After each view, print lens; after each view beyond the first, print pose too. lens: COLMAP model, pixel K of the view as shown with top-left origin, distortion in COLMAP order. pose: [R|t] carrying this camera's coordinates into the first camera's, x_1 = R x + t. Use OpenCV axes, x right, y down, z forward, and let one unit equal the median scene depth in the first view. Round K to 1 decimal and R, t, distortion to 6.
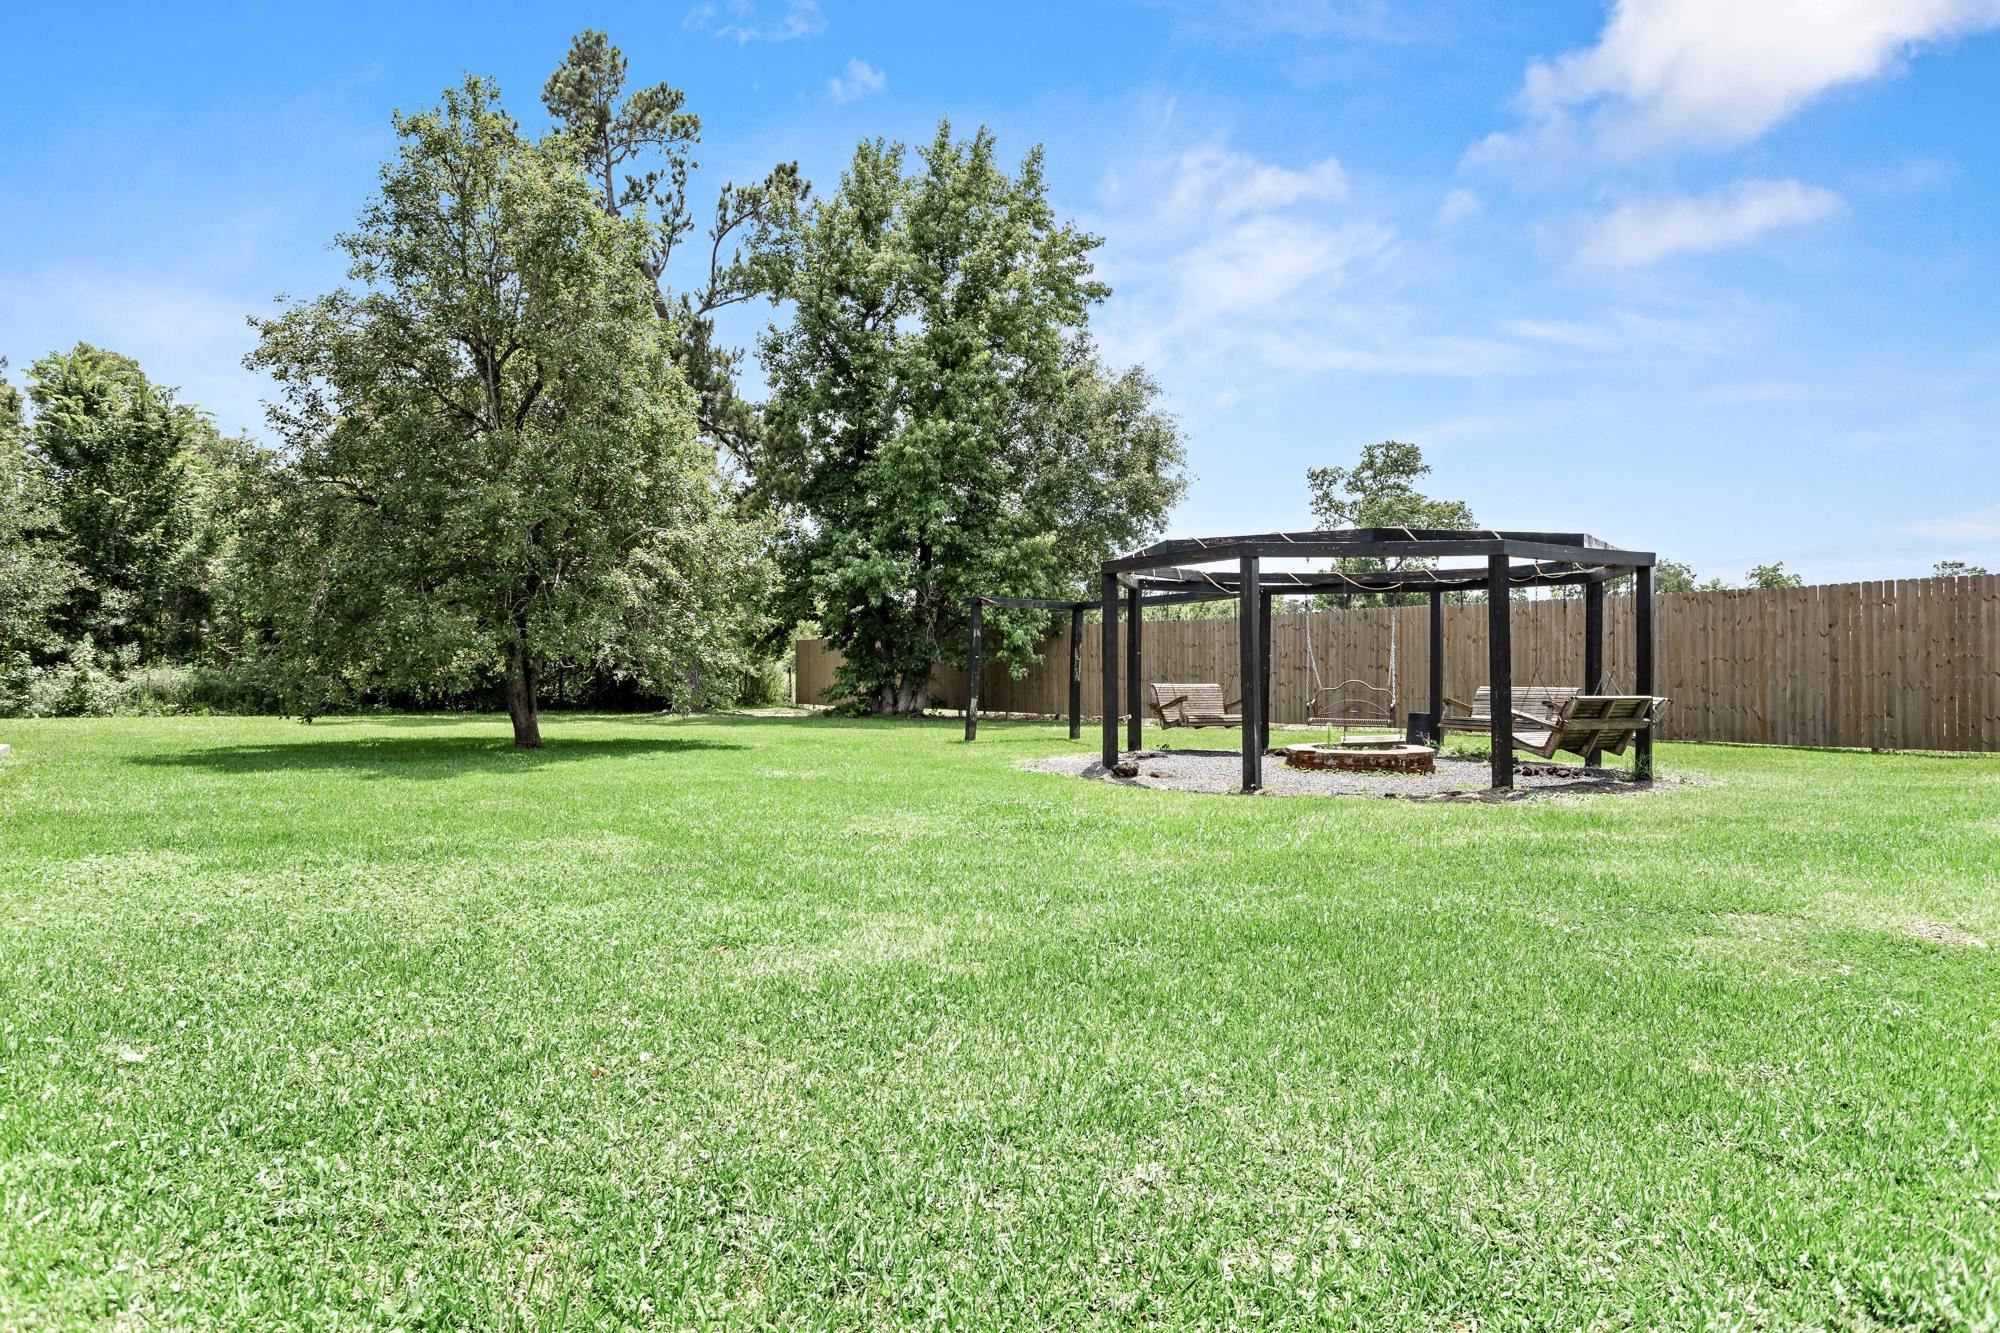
lens RADIAL K [[1331.5, 0, 999.7], [0, 1331.5, 669.4], [0, 0, 1]] dist [-0.000095, -0.000016]
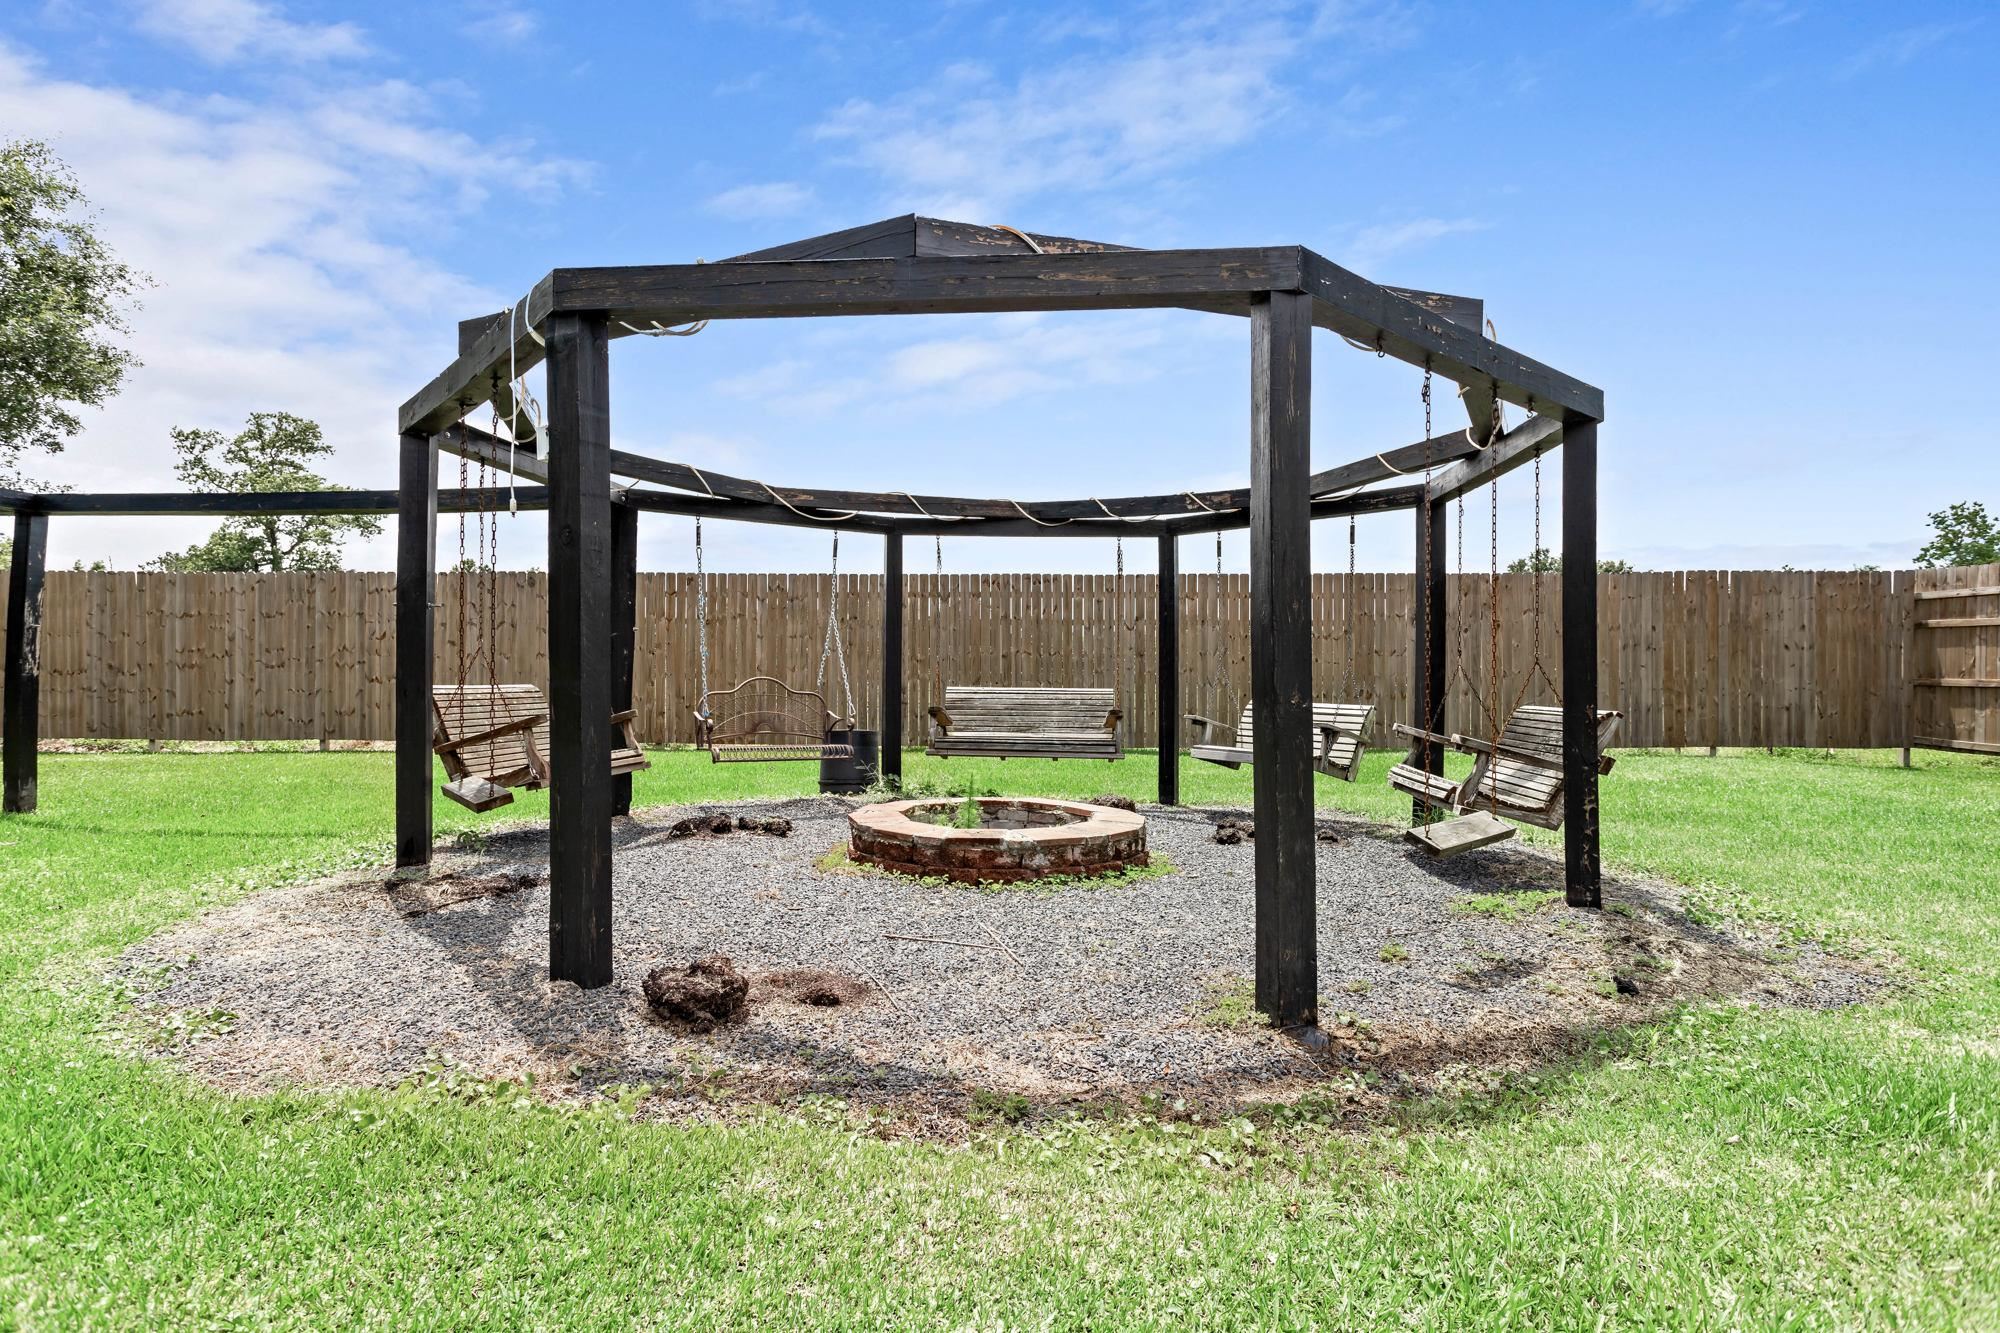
lens RADIAL K [[1070.4, 0, 1002.5], [0, 1070.4, 671.4], [0, 0, 1]] dist [0.005486, 0.000862]
pose [[0.597317, 0.001332, 0.802004, -0.011328], [-0.011361, 0.999912, 0.006800, 0.000008], [-0.801925, -0.013173, 0.597280, 0.137020]]
